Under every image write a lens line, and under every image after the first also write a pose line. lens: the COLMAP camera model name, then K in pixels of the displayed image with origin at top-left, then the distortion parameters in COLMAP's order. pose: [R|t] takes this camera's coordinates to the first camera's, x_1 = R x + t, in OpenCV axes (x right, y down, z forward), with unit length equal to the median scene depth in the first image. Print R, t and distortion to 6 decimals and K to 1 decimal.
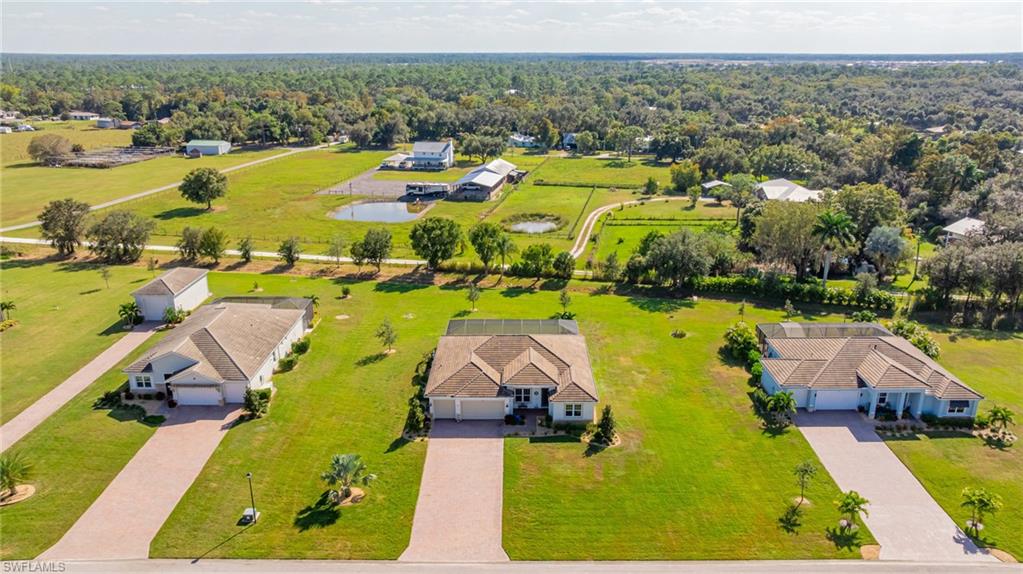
lens RADIAL K [[722.9, 0, 515.9], [0, 722.9, 285.6], [0, 0, 1]] dist [-0.040530, 0.035927]
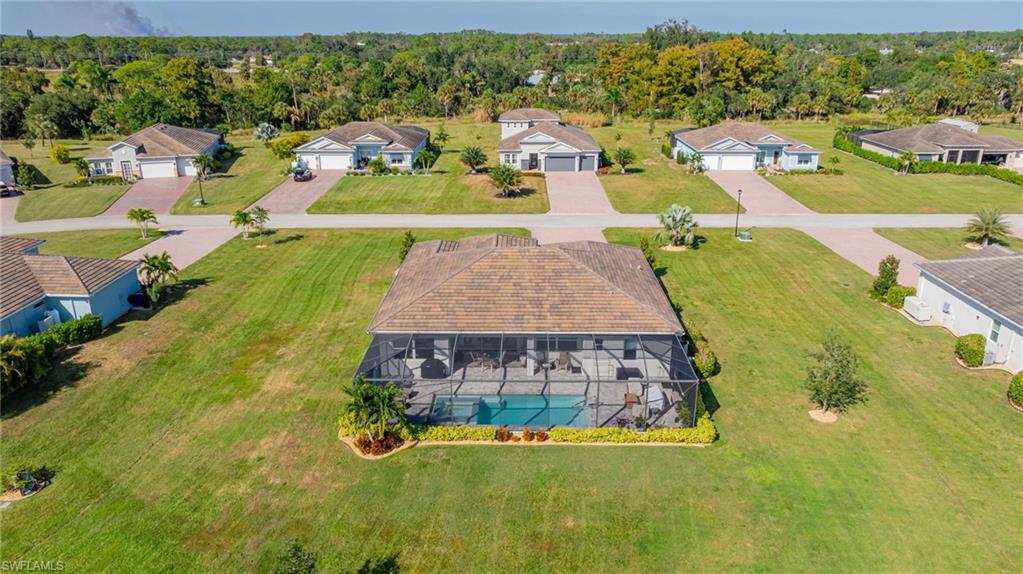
lens RADIAL K [[722.9, 0, 510.8], [0, 722.9, 285.5], [0, 0, 1]] dist [-0.040530, 0.035927]
pose [[-0.999847, -0.002591, 0.017281, -0.004187], [0.008411, 0.795505, 0.605889, -0.255730], [-0.015316, 0.605942, -0.795361, 1.516611]]
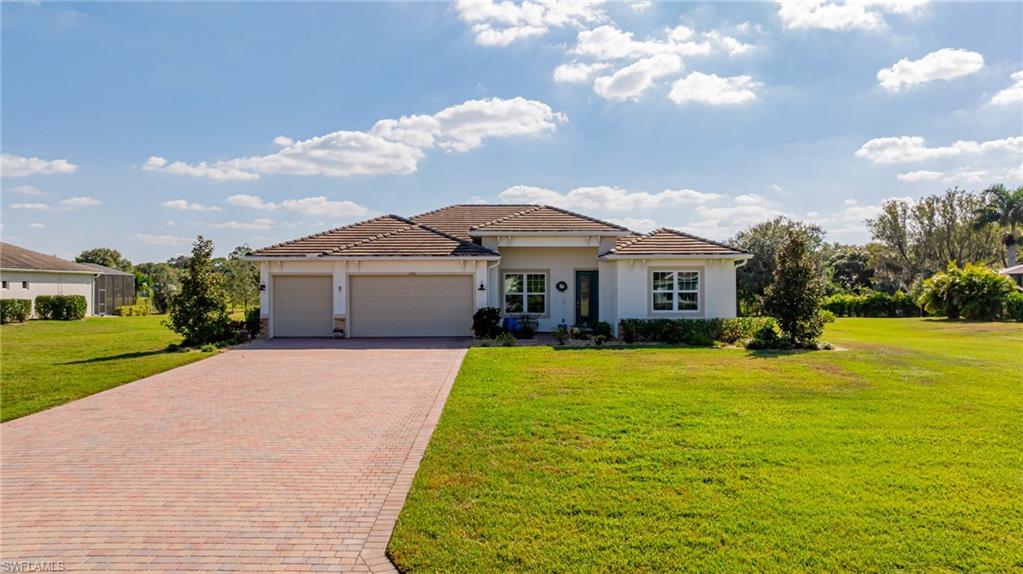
lens RADIAL K [[722.9, 0, 507.8], [0, 722.9, 287.1], [0, 0, 1]] dist [-0.040530, 0.035927]
pose [[0.999943, -0.003090, 0.010226, -0.002997], [0.006140, 0.949612, -0.313368, 0.258548], [-0.008743, 0.313413, 0.949577, 0.630048]]
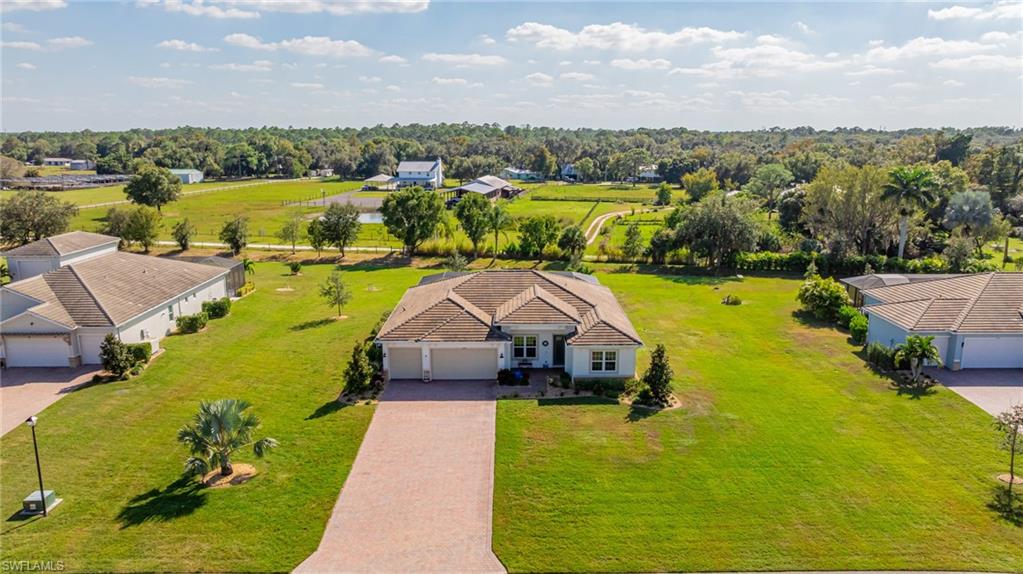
lens RADIAL K [[722.9, 0, 514.0], [0, 722.9, 285.5], [0, 0, 1]] dist [-0.040530, 0.035927]
pose [[0.999979, -0.004347, 0.004843, -0.003587], [0.004834, 0.994393, -0.105637, 0.161654], [-0.004357, 0.105659, 0.994393, 0.324459]]
